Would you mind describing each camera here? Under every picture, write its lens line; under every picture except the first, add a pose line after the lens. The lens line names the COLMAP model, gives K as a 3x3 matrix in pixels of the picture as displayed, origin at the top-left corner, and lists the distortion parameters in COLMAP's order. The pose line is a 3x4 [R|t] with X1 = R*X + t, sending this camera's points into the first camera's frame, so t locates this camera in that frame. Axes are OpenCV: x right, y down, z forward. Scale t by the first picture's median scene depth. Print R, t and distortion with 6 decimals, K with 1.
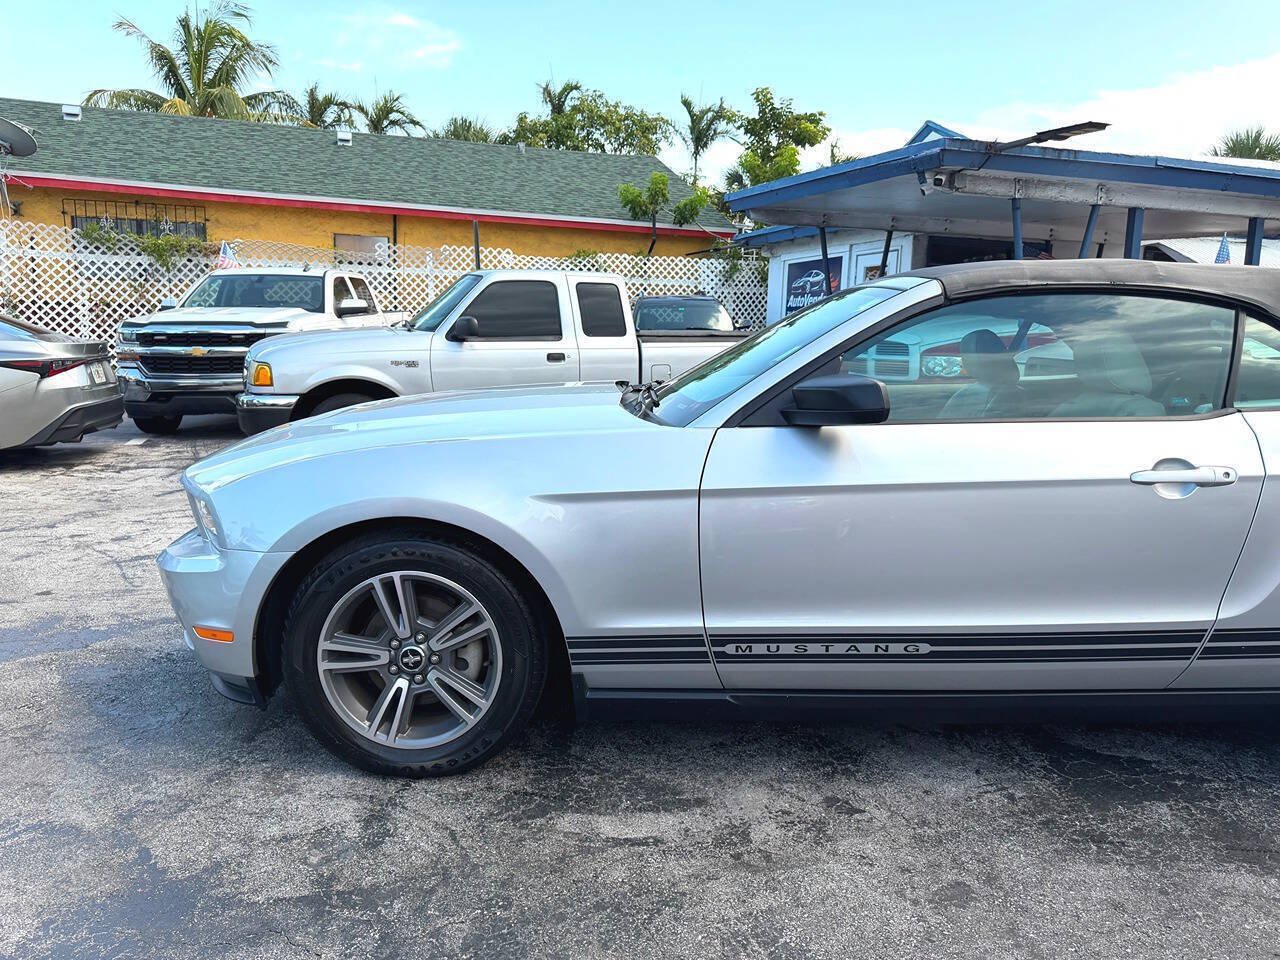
lens RADIAL K [[917.8, 0, 640.0], [0, 917.8, 480.0], [0, 0, 1]] dist [0.078658, -0.124220]
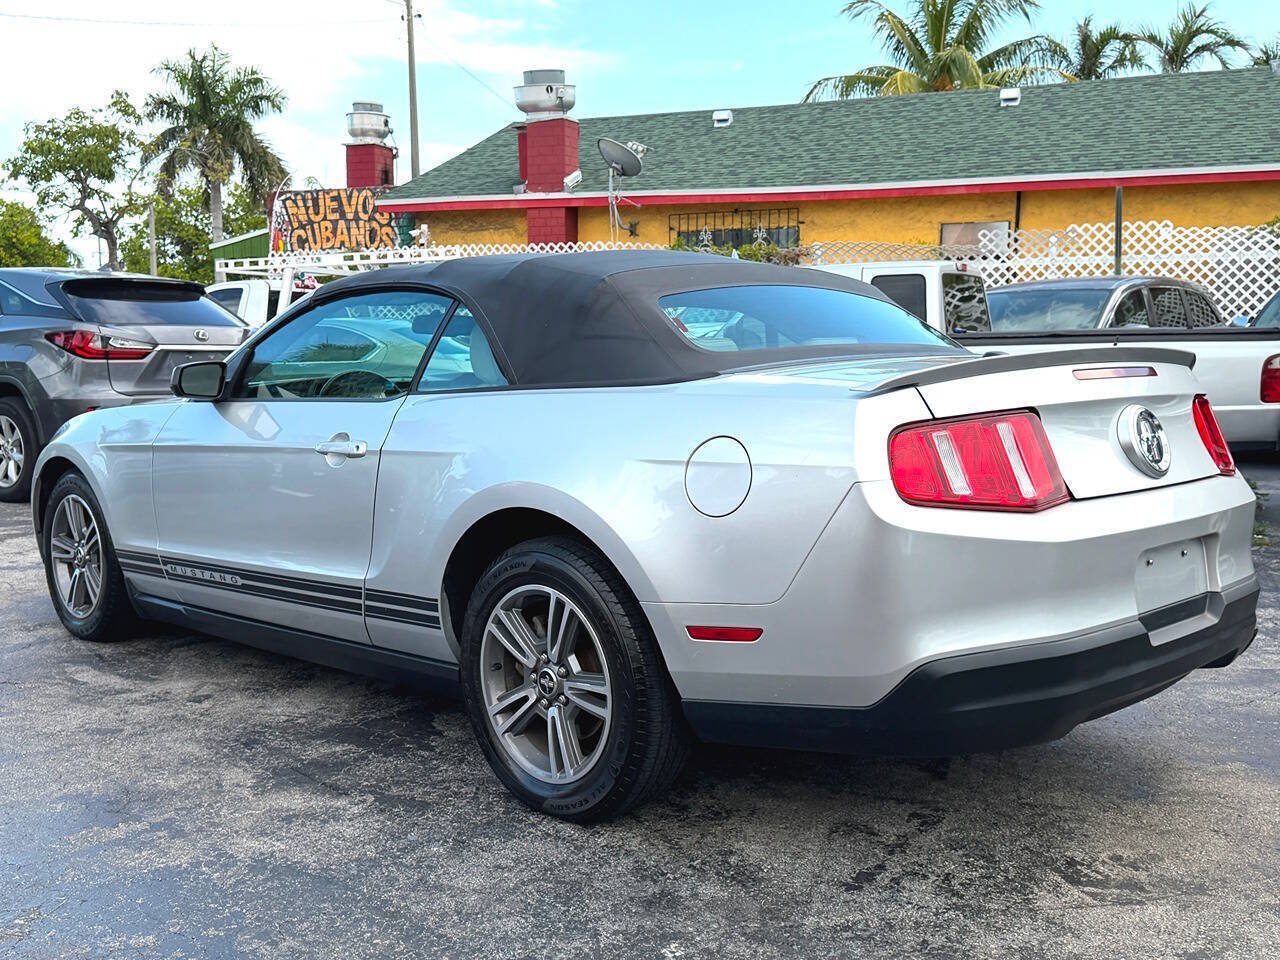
lens RADIAL K [[1293.2, 0, 640.0], [0, 1293.2, 480.0], [0, 0, 1]] dist [0.164887, -0.317122]
pose [[0.720370, 0.052374, -0.691609, 0.461649], [-0.092360, 0.995508, -0.020813, 0.008098], [0.687413, 0.078870, 0.721972, 0.020713]]
